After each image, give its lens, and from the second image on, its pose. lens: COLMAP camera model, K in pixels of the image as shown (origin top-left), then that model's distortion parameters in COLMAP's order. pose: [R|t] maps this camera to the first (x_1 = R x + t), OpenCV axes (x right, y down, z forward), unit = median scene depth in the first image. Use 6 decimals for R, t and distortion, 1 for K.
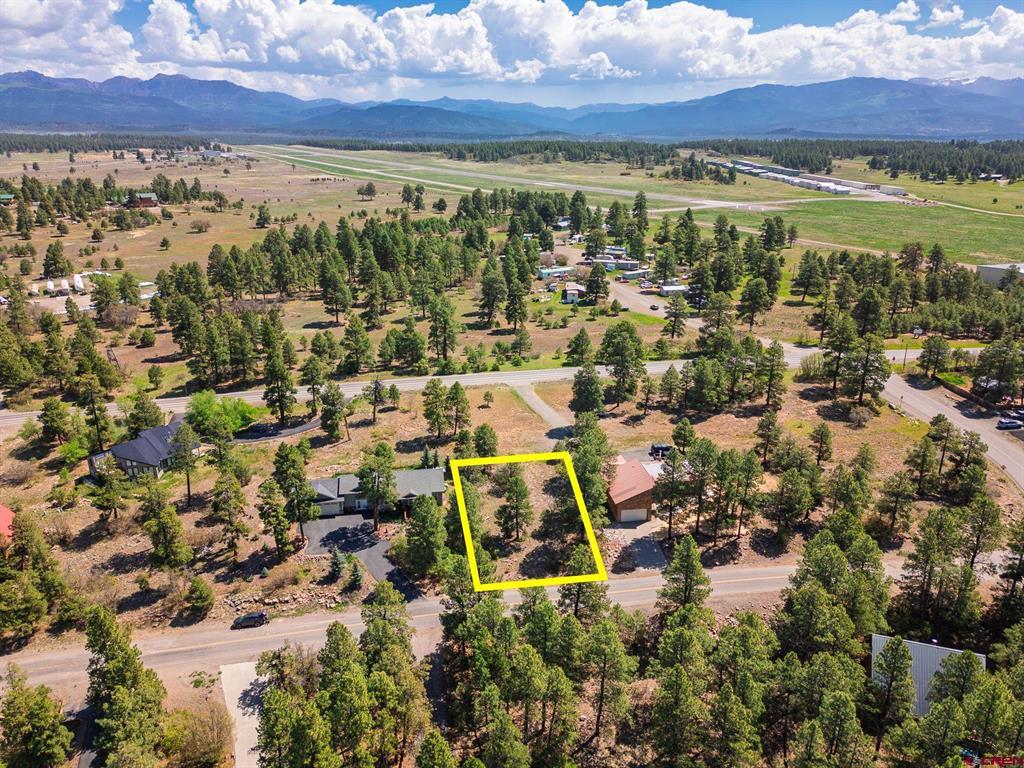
lens RADIAL K [[720.7, 0, 512.0], [0, 720.7, 384.0], [0, 0, 1]] dist [0.086784, -0.091006]
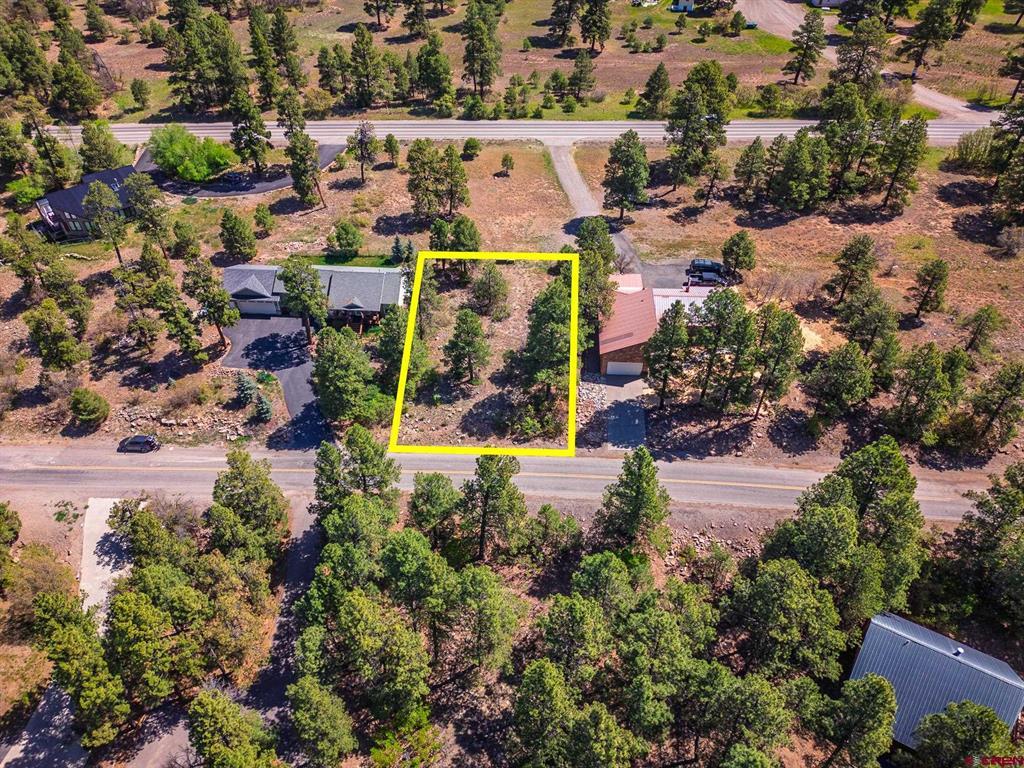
lens RADIAL K [[720.7, 0, 512.0], [0, 720.7, 384.0], [0, 0, 1]] dist [0.086784, -0.091006]
pose [[0.978949, 0.133716, -0.154203, 0.135880], [-0.063944, 0.918404, 0.390443, -0.074036], [0.193829, -0.372363, 0.907621, 0.221579]]
